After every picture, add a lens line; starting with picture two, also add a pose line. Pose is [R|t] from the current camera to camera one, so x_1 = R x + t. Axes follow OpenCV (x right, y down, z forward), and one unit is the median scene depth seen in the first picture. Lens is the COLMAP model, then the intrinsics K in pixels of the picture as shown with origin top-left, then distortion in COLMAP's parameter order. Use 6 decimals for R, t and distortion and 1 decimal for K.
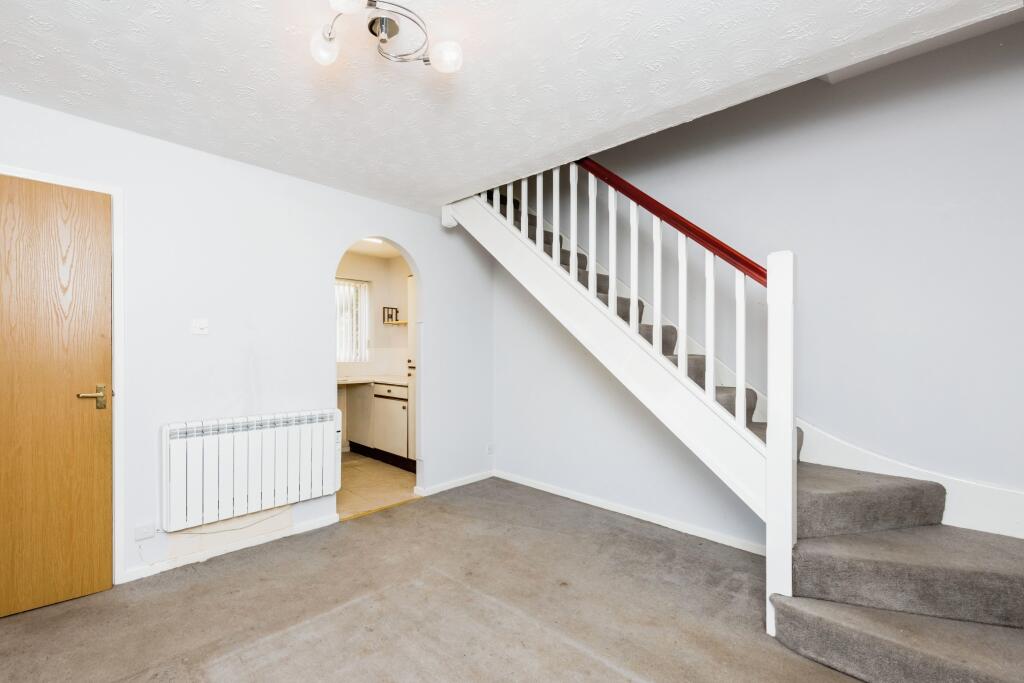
lens RADIAL K [[446.2, 0, 448.2], [0, 446.2, 347.0], [0, 0, 1]] dist [0.003717, -0.001711]
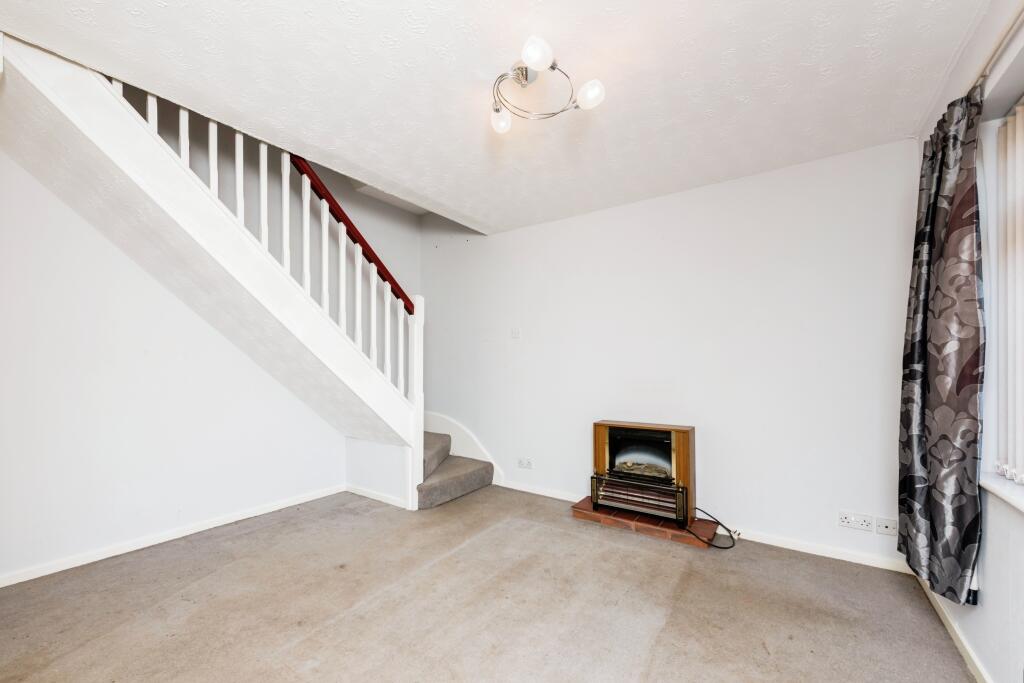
lens RADIAL K [[419.4, 0, 497.3], [0, 419.4, 358.2], [0, 0, 1]] dist [0.001891, -0.000999]
pose [[-0.215134, -0.001598, 0.976583, -0.867190], [-0.008182, 0.999967, -0.000167, 0.032055], [-0.976550, -0.008027, -0.215140, 0.929798]]
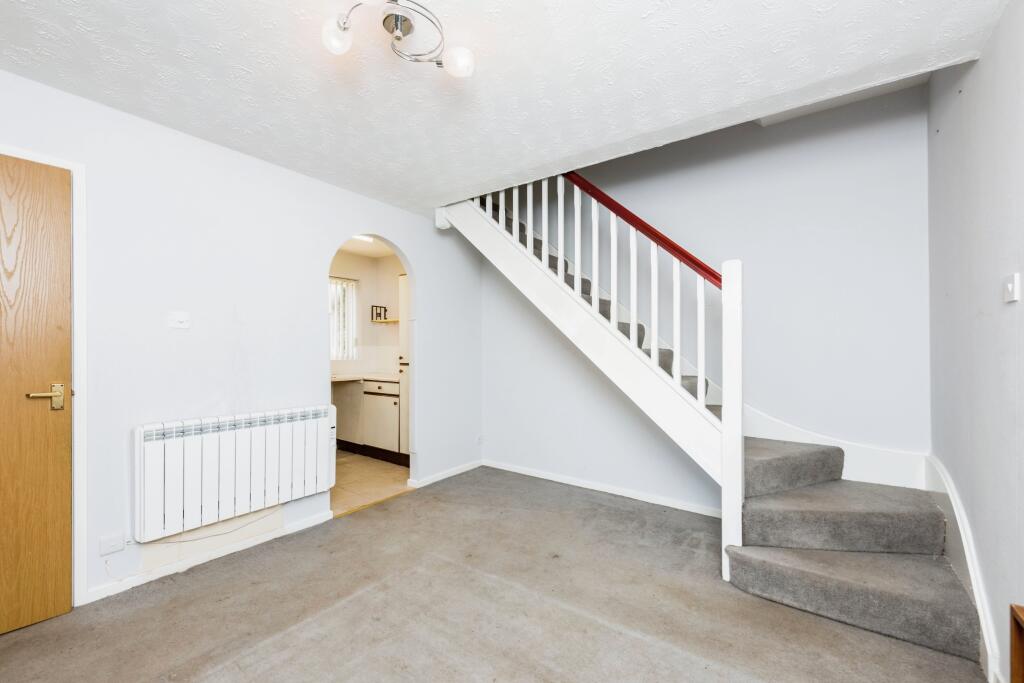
lens RADIAL K [[419.4, 0, 509.6], [0, 419.4, 346.0], [0, 0, 1]] dist [0.001891, -0.000999]
pose [[0.981102, -0.002876, 0.193468, -0.055785], [0.003588, 0.999988, -0.003332, 0.016698], [-0.193456, 0.003963, 0.981101, 0.006814]]
